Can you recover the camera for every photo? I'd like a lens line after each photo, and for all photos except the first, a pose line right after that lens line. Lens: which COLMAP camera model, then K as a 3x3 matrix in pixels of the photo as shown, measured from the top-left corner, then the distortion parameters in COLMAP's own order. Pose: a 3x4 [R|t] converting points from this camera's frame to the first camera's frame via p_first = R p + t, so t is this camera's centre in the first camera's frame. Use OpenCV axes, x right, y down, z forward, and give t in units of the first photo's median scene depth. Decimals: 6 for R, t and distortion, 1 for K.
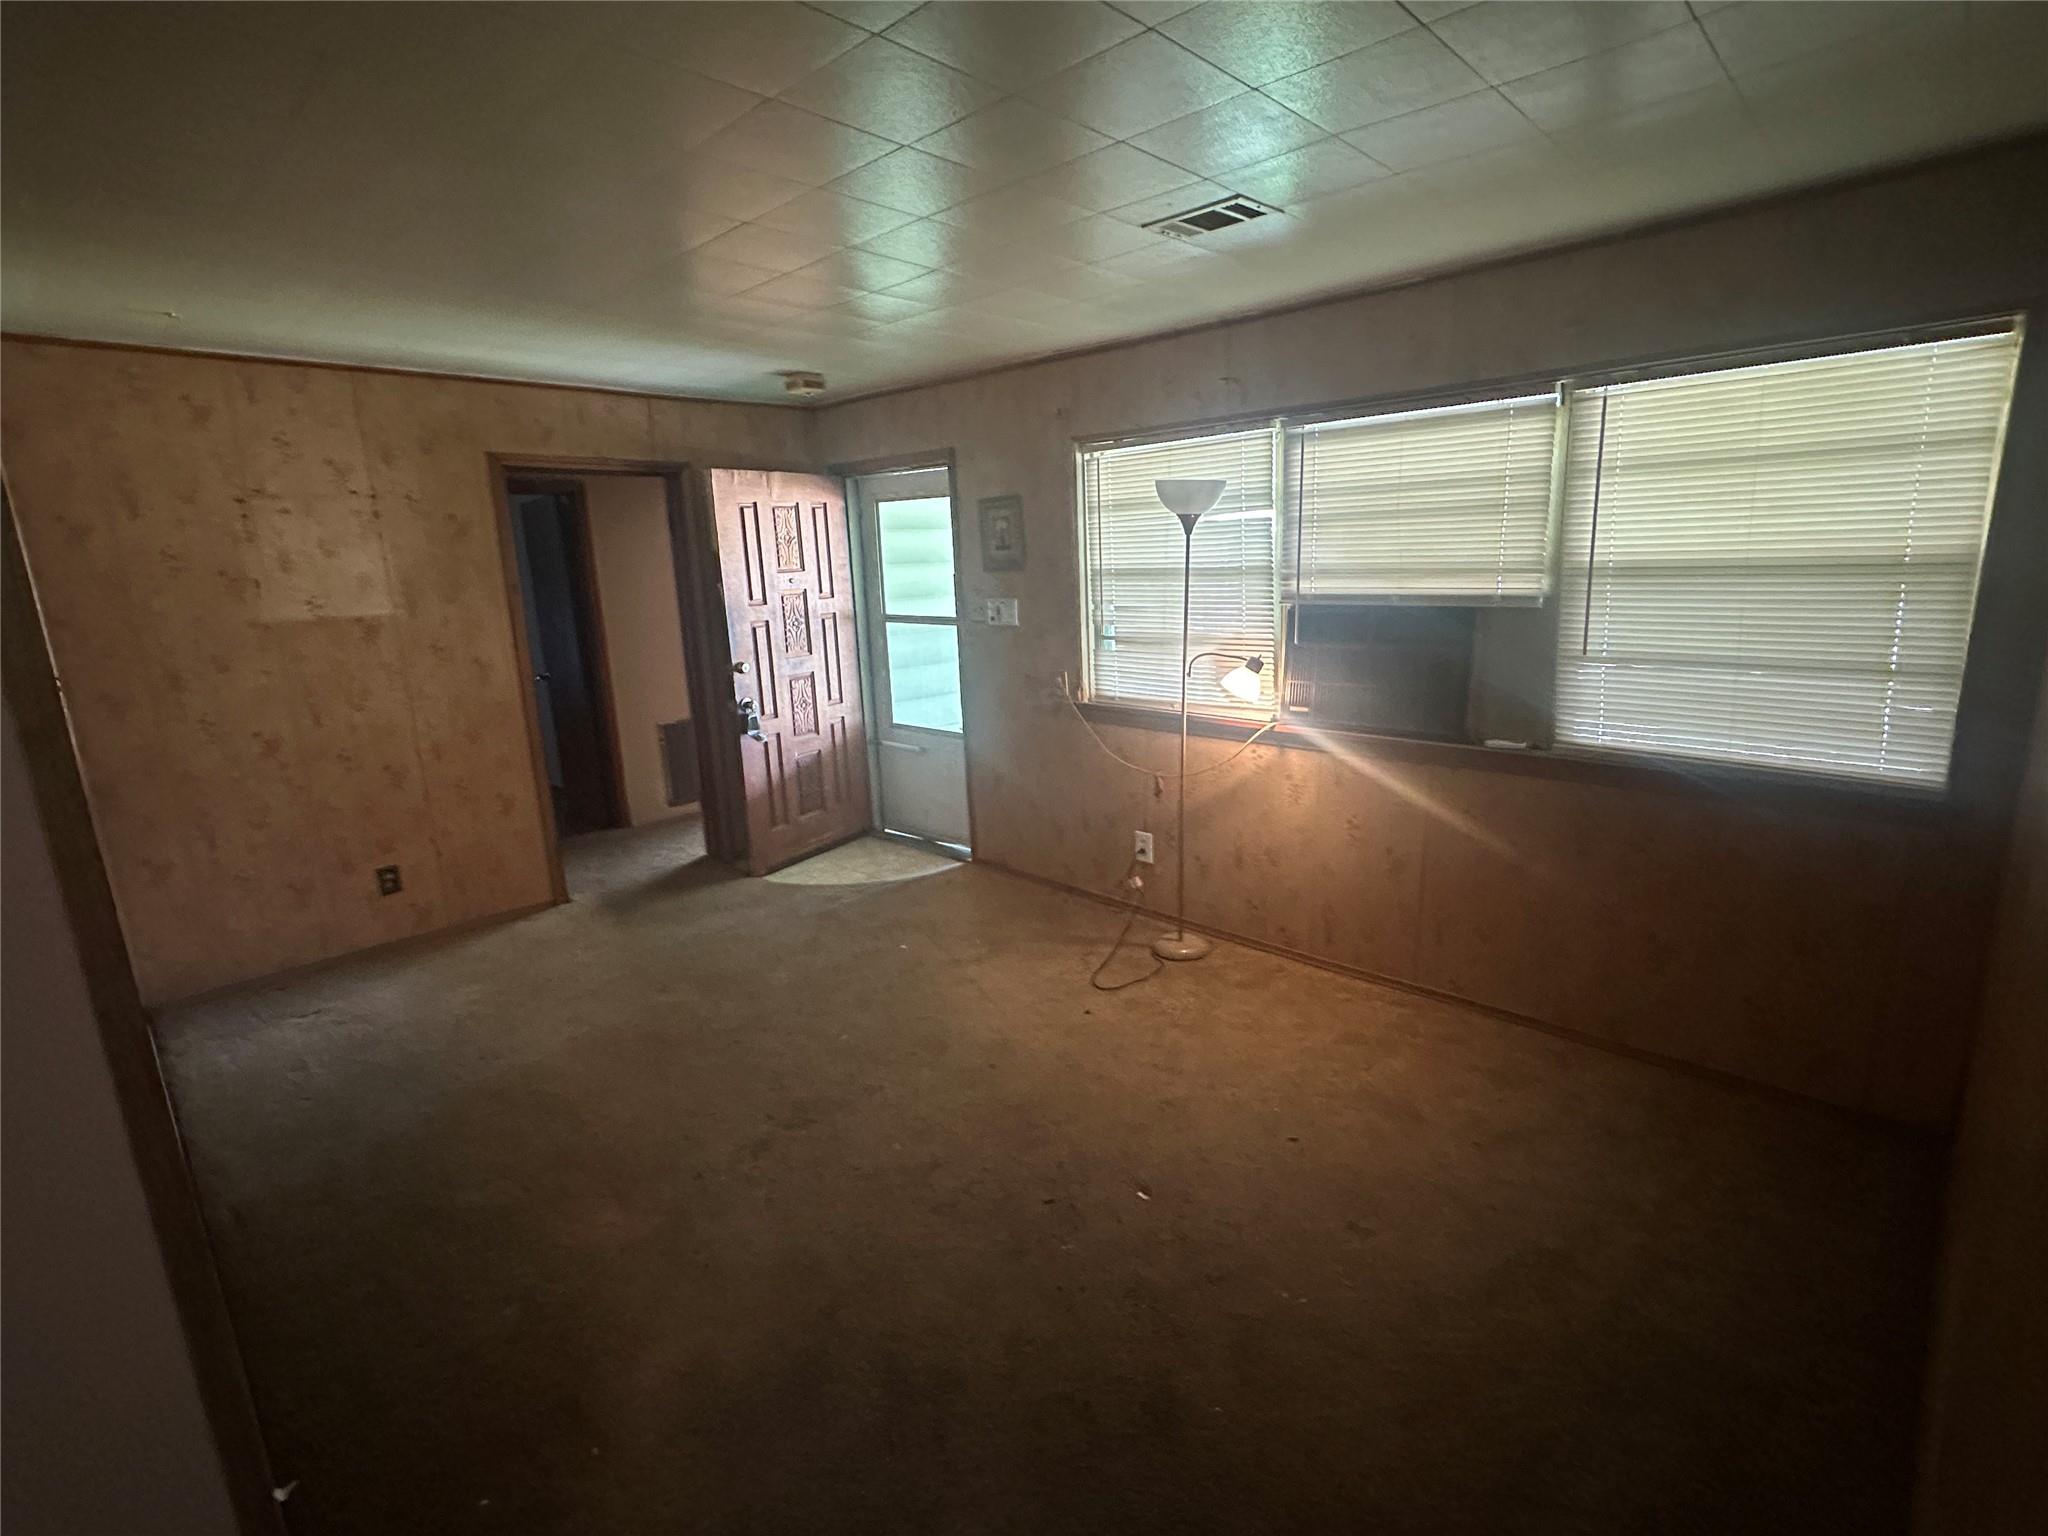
lens RADIAL K [[960.7, 0, 1024.0], [0, 960.7, 768.0], [0, 0, 1]] dist [-0.000479, -0.000066]
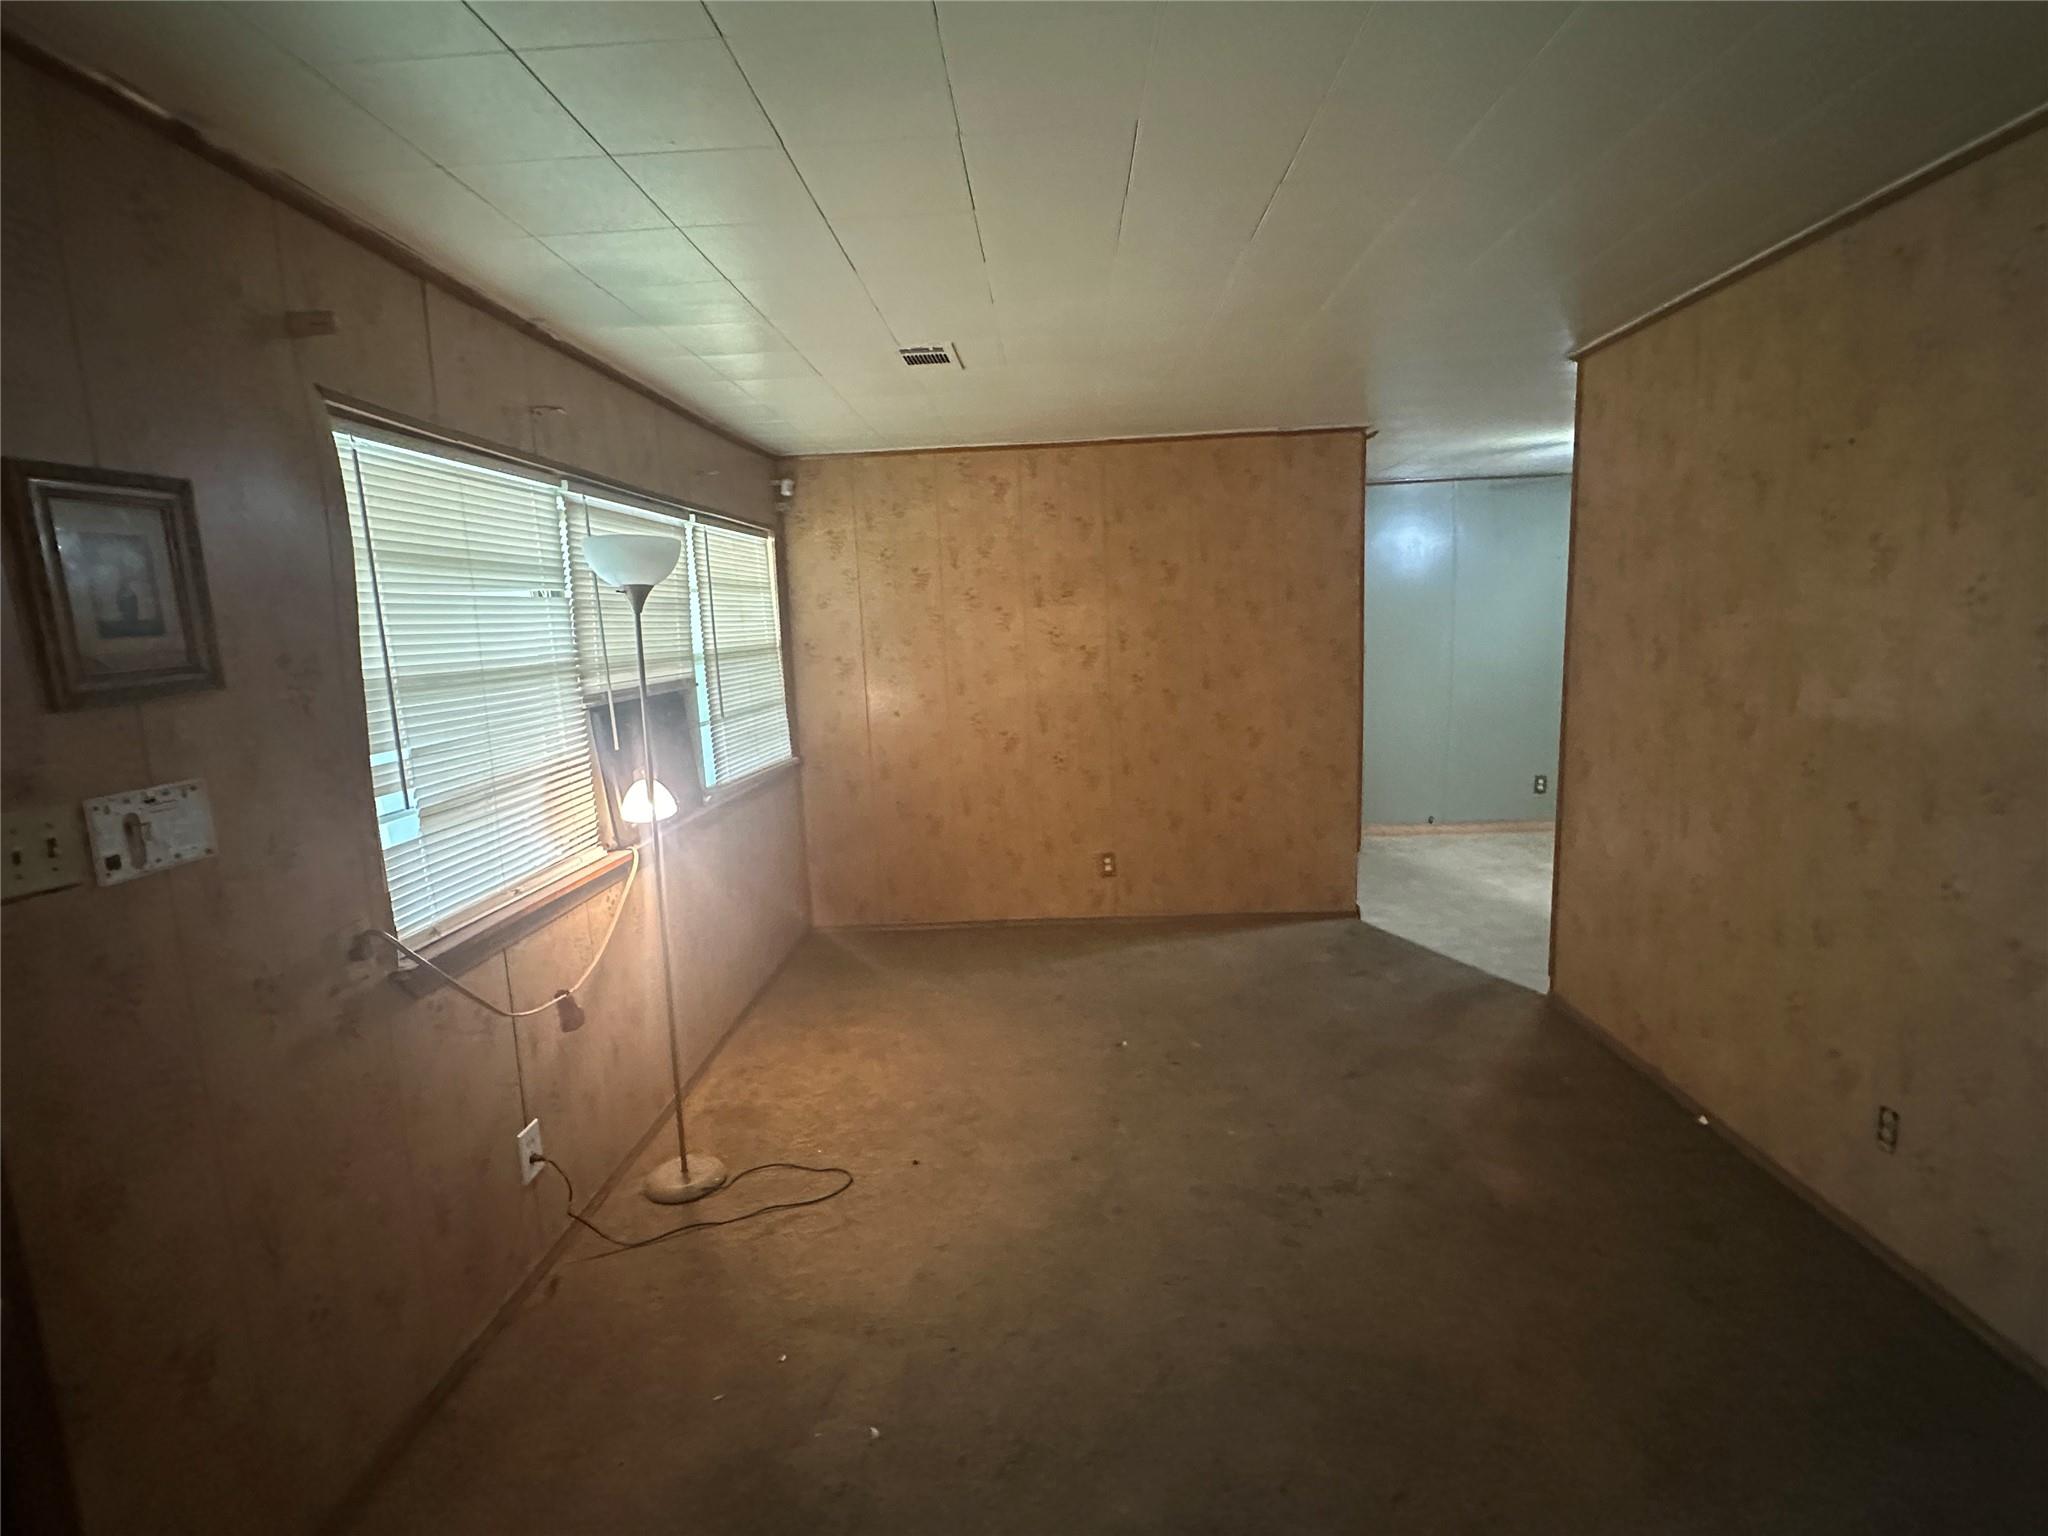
lens RADIAL K [[960.7, 0, 1024.0], [0, 960.7, 768.0], [0, 0, 1]] dist [-0.000479, -0.000066]
pose [[-0.665421, -0.048673, 0.744880, -0.576055], [0.234993, 0.933477, 0.270921, -0.257160], [-0.708515, 0.355318, -0.609717, 1.264785]]
